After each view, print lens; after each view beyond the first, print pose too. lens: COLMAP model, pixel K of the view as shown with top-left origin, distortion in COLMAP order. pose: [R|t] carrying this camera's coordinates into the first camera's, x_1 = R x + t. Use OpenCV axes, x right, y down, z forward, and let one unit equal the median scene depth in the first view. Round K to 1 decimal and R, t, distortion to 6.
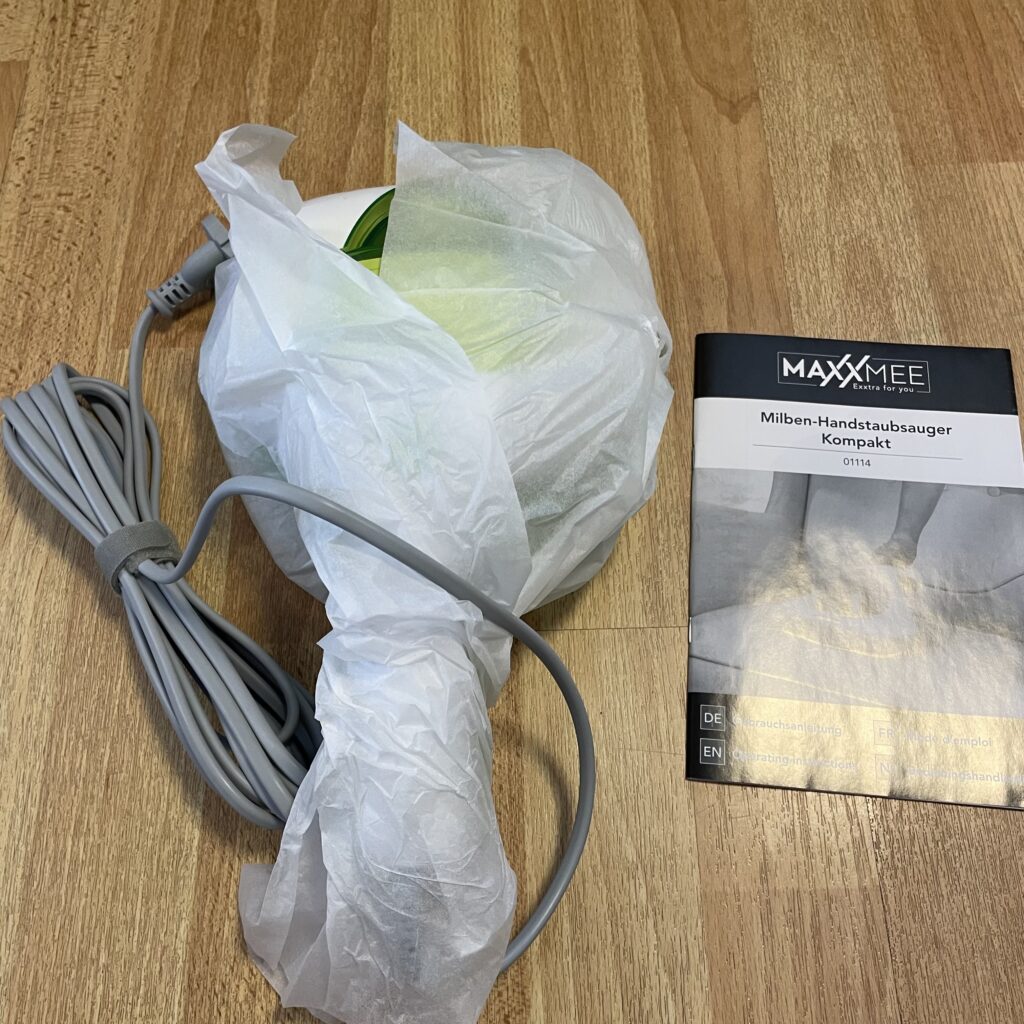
lens RADIAL K [[1035.9, 0, 514.7], [0, 1035.9, 512.6], [0, 0, 1]] dist [0.075389, -0.105078]
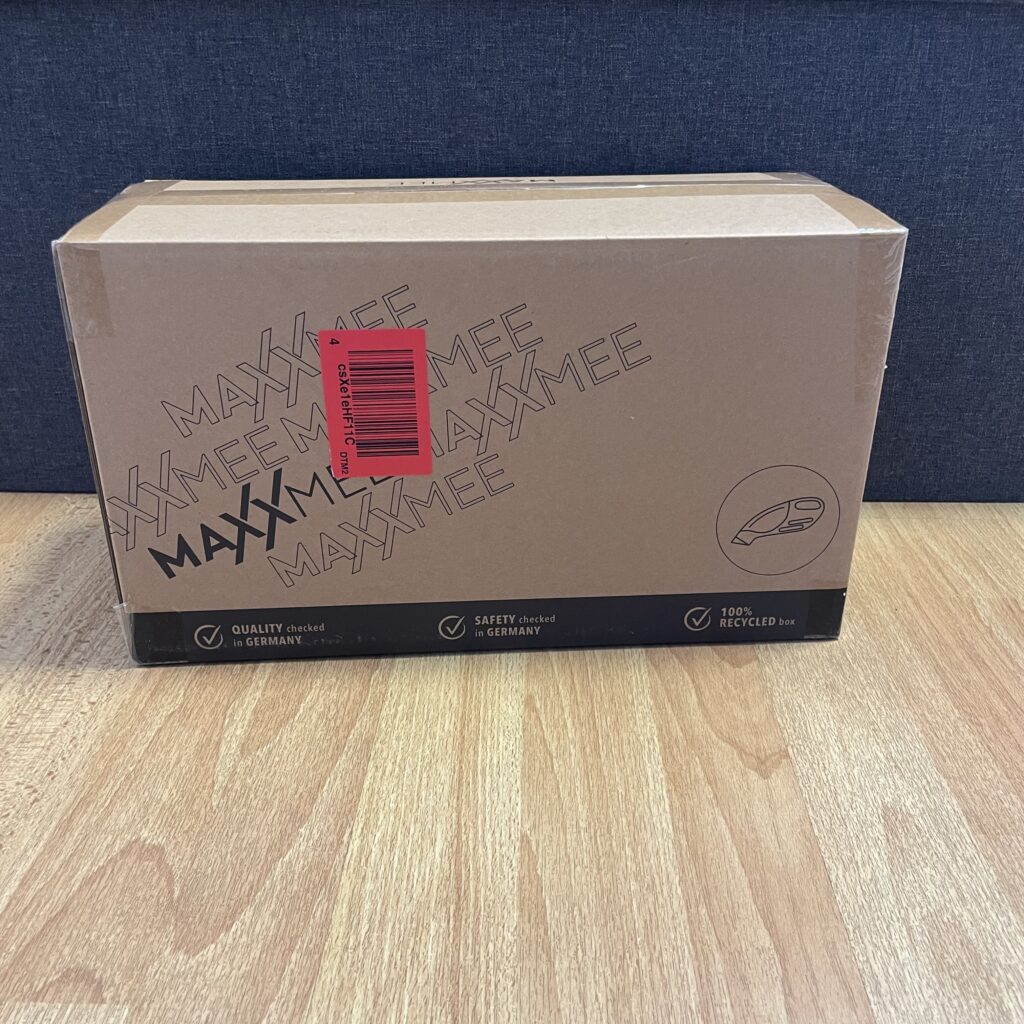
lens RADIAL K [[1037.3, 0, 518.5], [0, 1037.3, 509.1], [0, 0, 1]] dist [0.080263, -0.115256]
pose [[0.998414, 0.048179, -0.029134, 0.019037], [-0.055574, 0.760315, -0.647173, 0.036797], [-0.009029, 0.647766, 0.761786, 0.192641]]
